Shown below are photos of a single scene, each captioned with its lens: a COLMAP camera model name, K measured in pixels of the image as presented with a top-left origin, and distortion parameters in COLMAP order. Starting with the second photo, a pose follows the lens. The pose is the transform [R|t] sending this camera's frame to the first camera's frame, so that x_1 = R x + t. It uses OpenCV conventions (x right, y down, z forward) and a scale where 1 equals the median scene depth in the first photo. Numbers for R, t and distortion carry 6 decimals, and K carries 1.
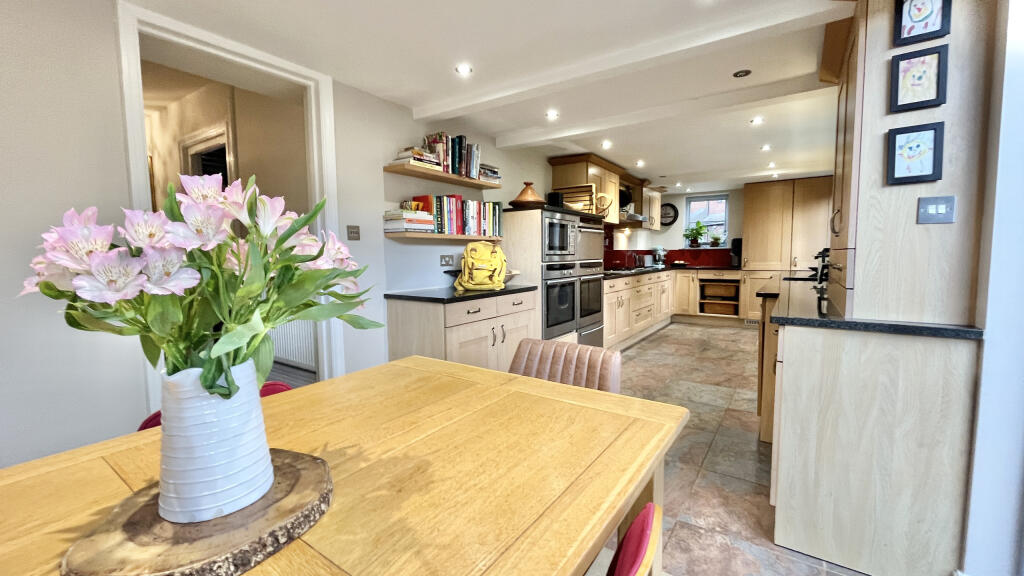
lens RADIAL K [[417.3, 0, 511.9], [0, 417.3, 286.7], [0, 0, 1]] dist [-0.000656, -0.000009]
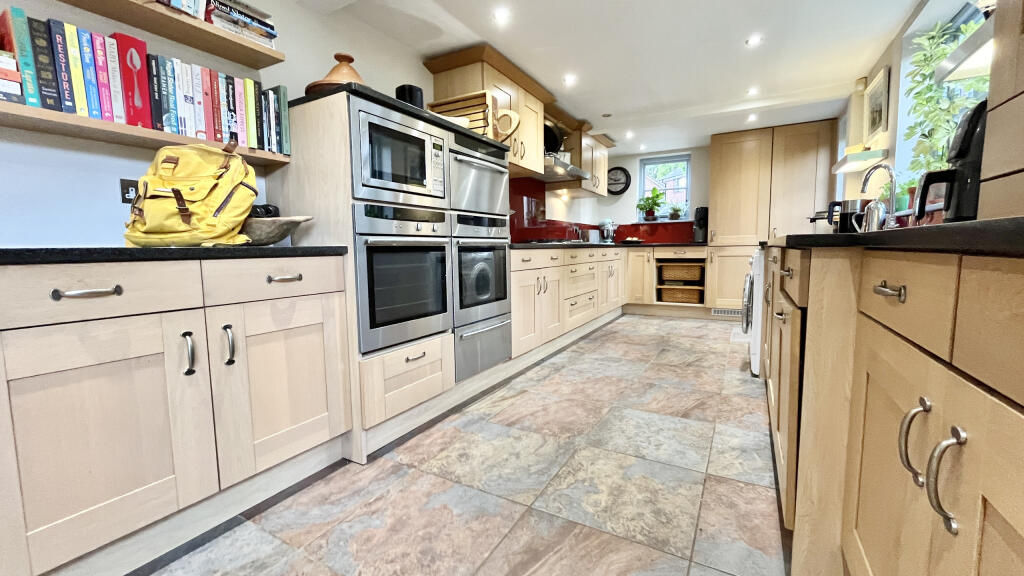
lens RADIAL K [[417.3, 0, 511.6], [0, 417.3, 286.9], [0, 0, 1]] dist [-0.000656, -0.000009]
pose [[0.996180, -0.011451, 0.086575, 0.171267], [0.010231, 0.999842, 0.014519, 0.033251], [-0.086728, -0.013578, 0.996140, 0.374961]]
